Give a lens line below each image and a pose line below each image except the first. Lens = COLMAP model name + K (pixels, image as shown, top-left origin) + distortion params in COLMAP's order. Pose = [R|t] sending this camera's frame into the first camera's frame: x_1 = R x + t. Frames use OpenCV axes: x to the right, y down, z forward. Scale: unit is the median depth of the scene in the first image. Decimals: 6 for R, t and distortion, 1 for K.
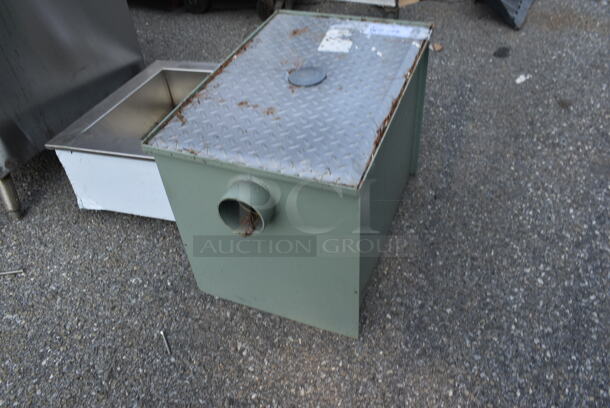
lens RADIAL K [[469.6, 0, 305.5], [0, 469.6, 204.8], [0, 0, 1]] dist [-0.007336, 0.006219]
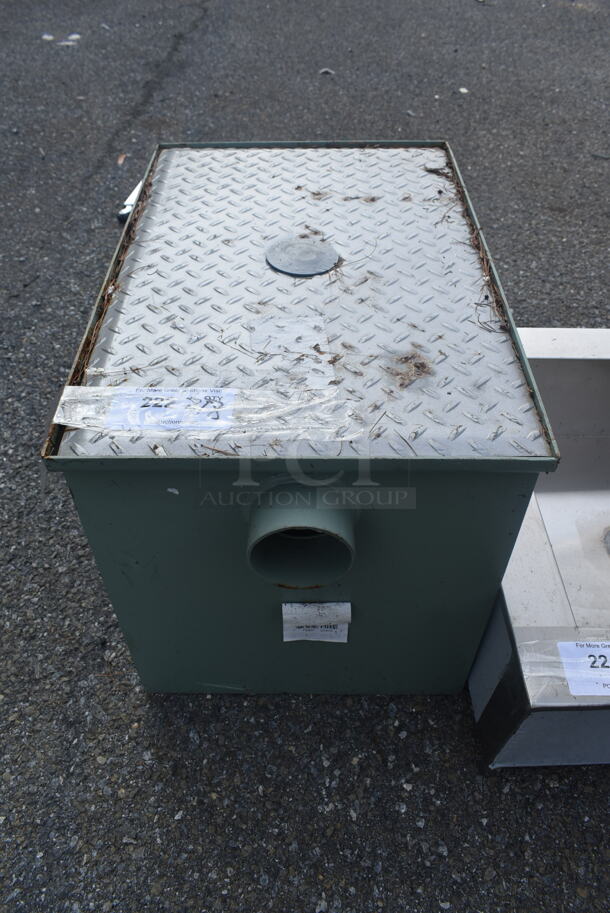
lens RADIAL K [[702.9, 0, 301.4], [0, 702.9, 457.1], [0, 0, 1]] dist [-0.007336, 0.006219]
pose [[-0.927414, 0.320014, -0.193637, 0.212457], [-0.193046, 0.033896, 0.980604, -0.959525], [0.320371, 0.946806, 0.030342, 1.089826]]
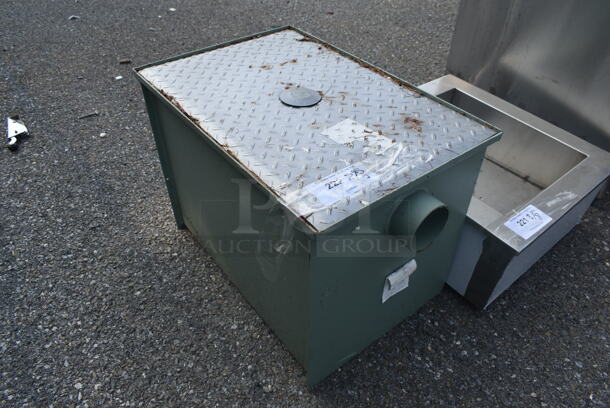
lens RADIAL K [[469.6, 0, 311.3], [0, 469.6, 203.0], [0, 0, 1]] dist [-0.007336, 0.006219]
pose [[-0.502127, 0.620992, -0.601861, 0.619111], [-0.569358, 0.286453, 0.770569, -0.859595], [0.650922, 0.729598, 0.209731, 0.890849]]
